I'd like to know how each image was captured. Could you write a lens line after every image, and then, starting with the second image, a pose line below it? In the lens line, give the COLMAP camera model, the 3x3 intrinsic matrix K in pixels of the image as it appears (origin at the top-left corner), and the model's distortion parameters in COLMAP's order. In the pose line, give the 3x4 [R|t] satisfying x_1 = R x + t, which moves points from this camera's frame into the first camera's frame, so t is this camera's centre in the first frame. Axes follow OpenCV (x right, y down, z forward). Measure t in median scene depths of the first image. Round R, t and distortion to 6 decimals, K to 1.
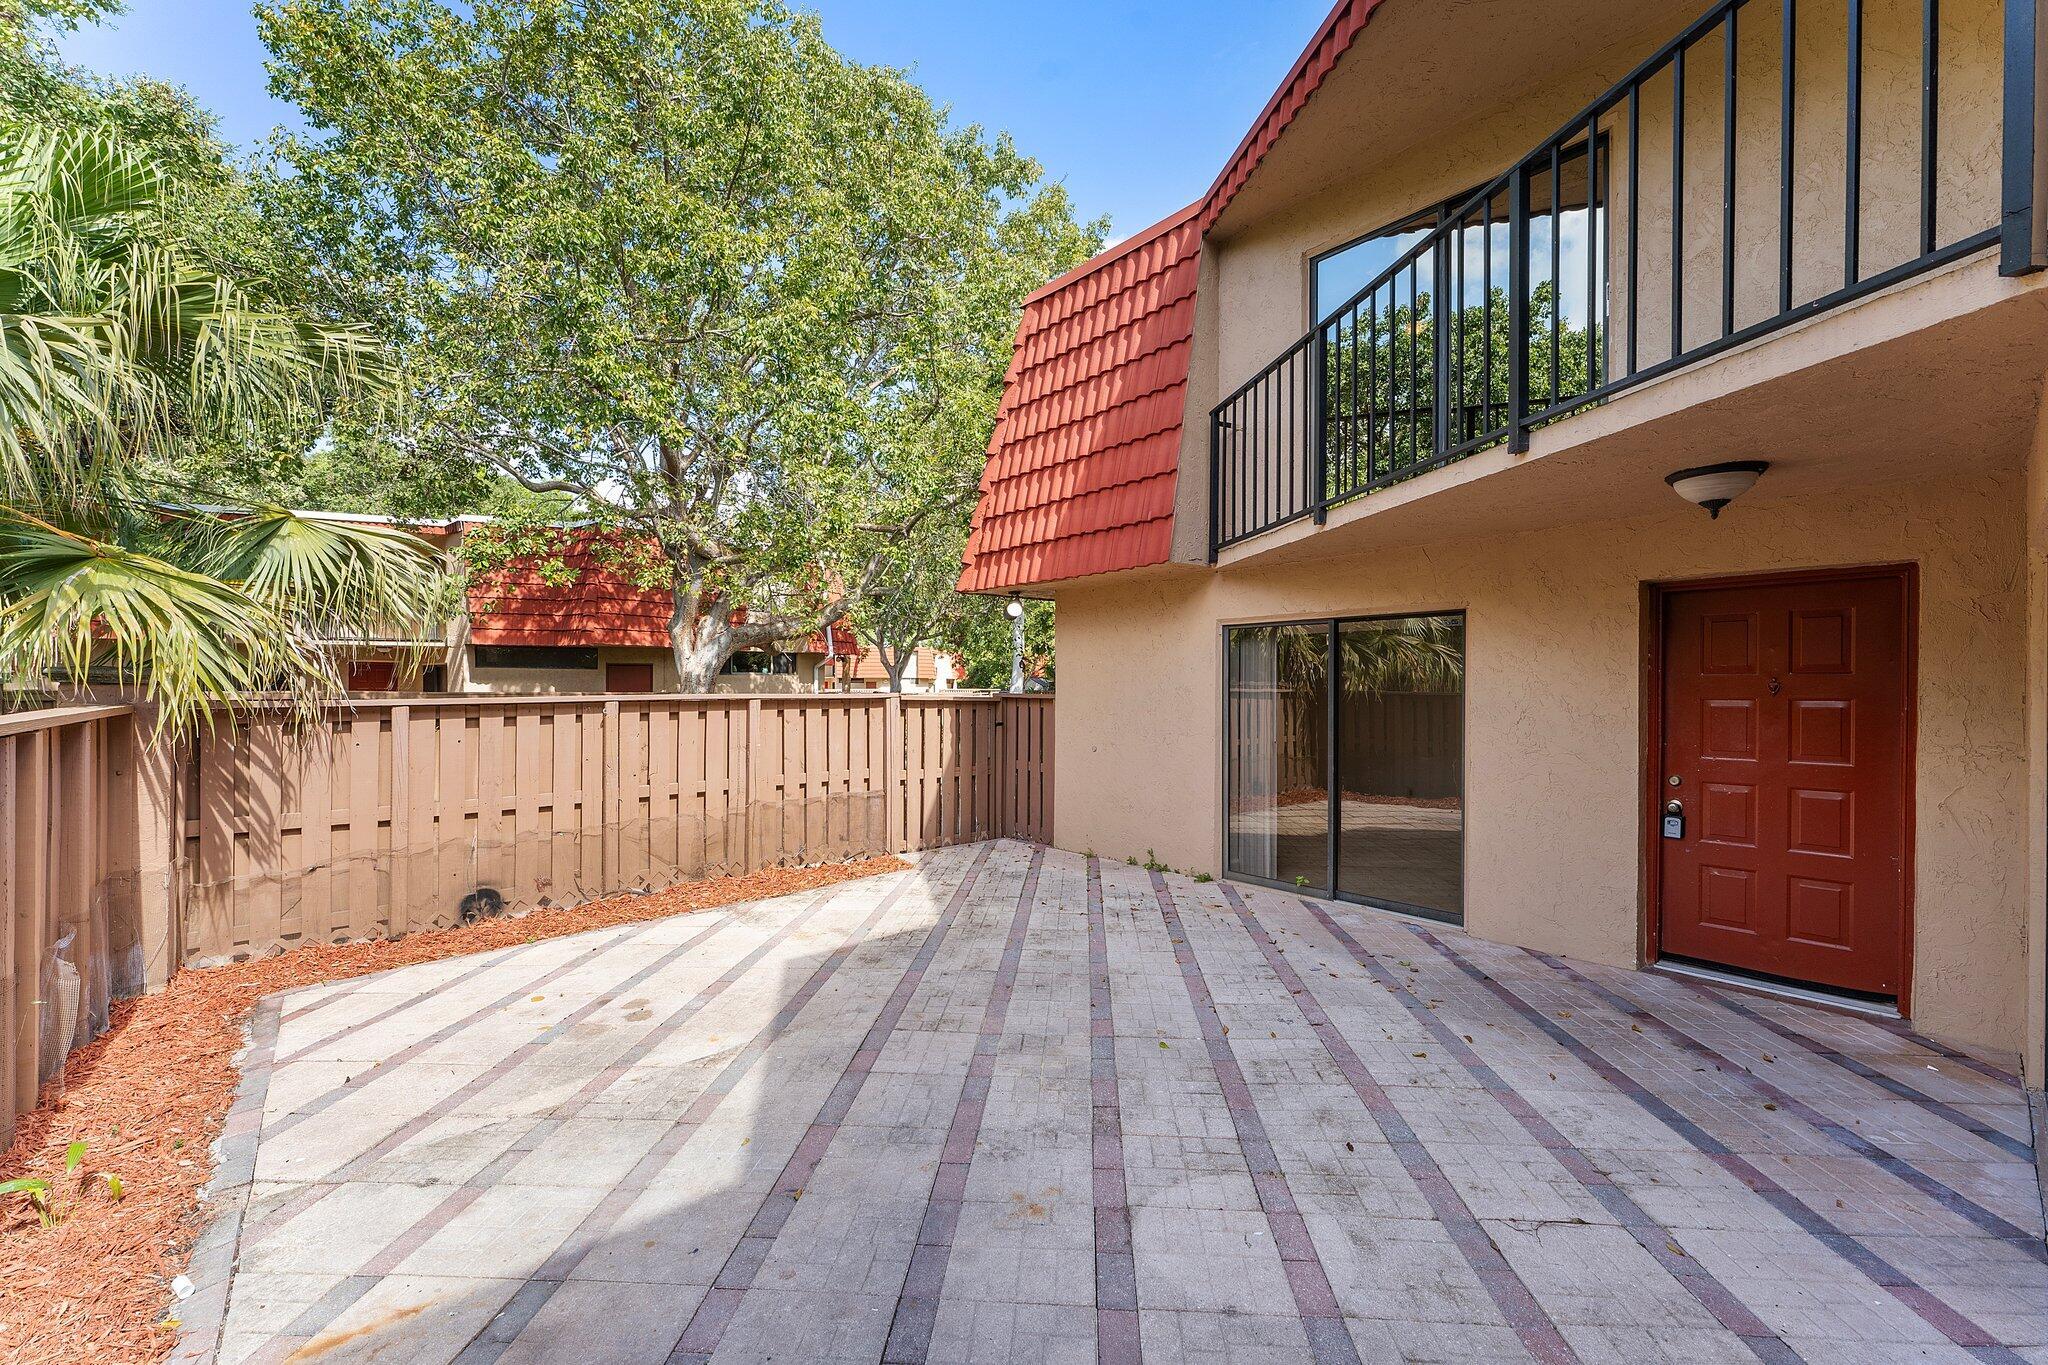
lens RADIAL K [[833.1, 0, 1024.0], [0, 833.1, 682.5], [0, 0, 1]] dist [0.000138, 0.000060]
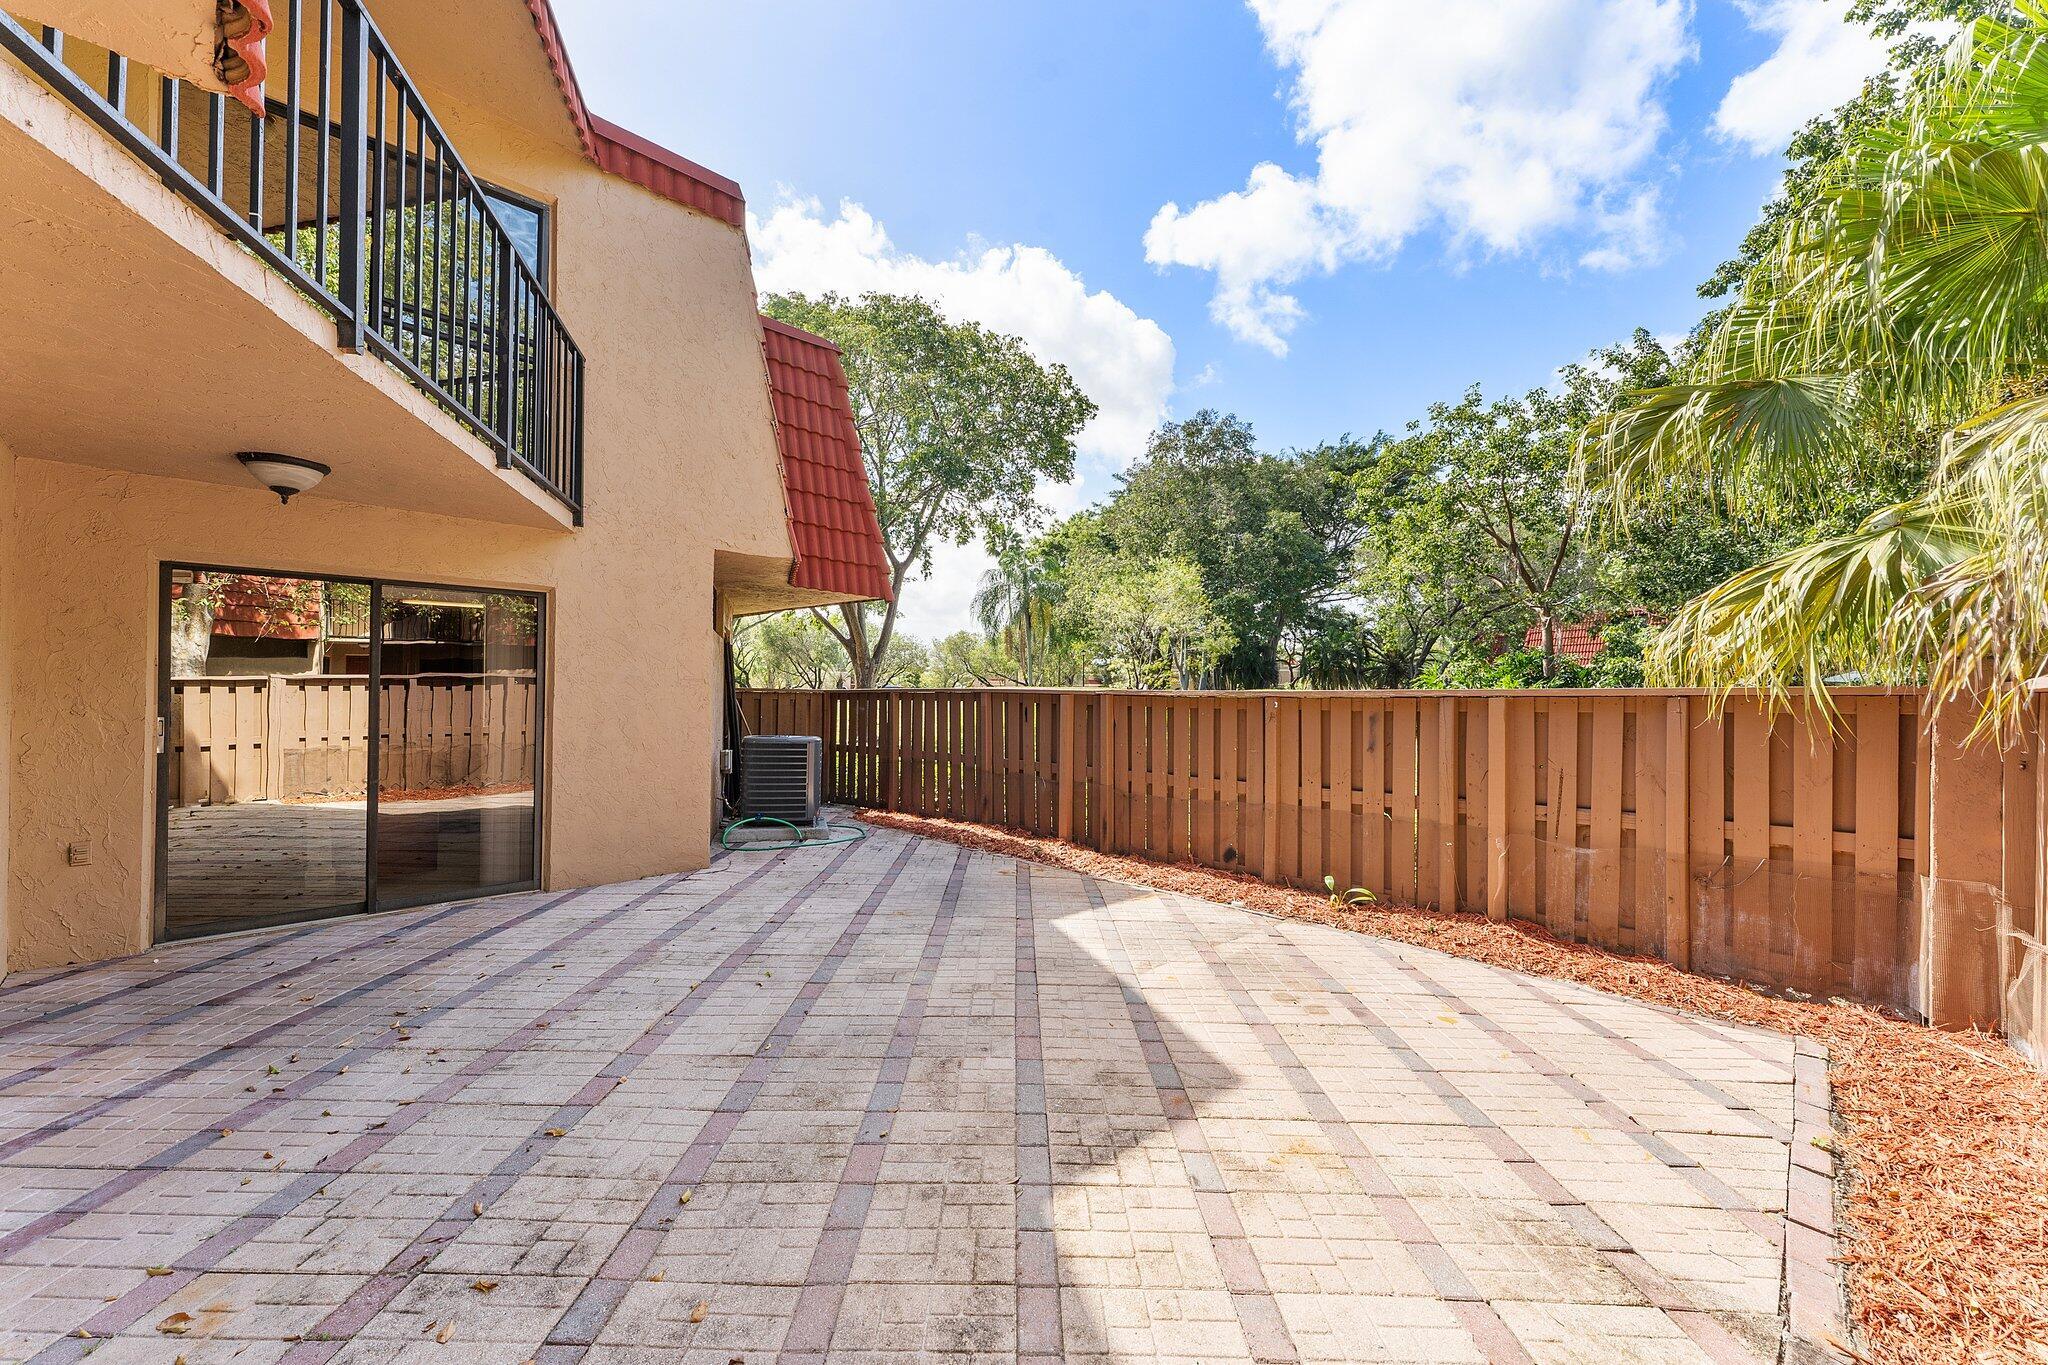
lens RADIAL K [[833.1, 0, 1024.0], [0, 833.1, 682.5], [0, 0, 1]] dist [0.000138, 0.000060]
pose [[-0.996730, -0.009483, -0.080252, -0.076998], [-0.007994, 0.999790, -0.018860, 0.052392], [0.080414, -0.018157, -0.996596, 1.979881]]
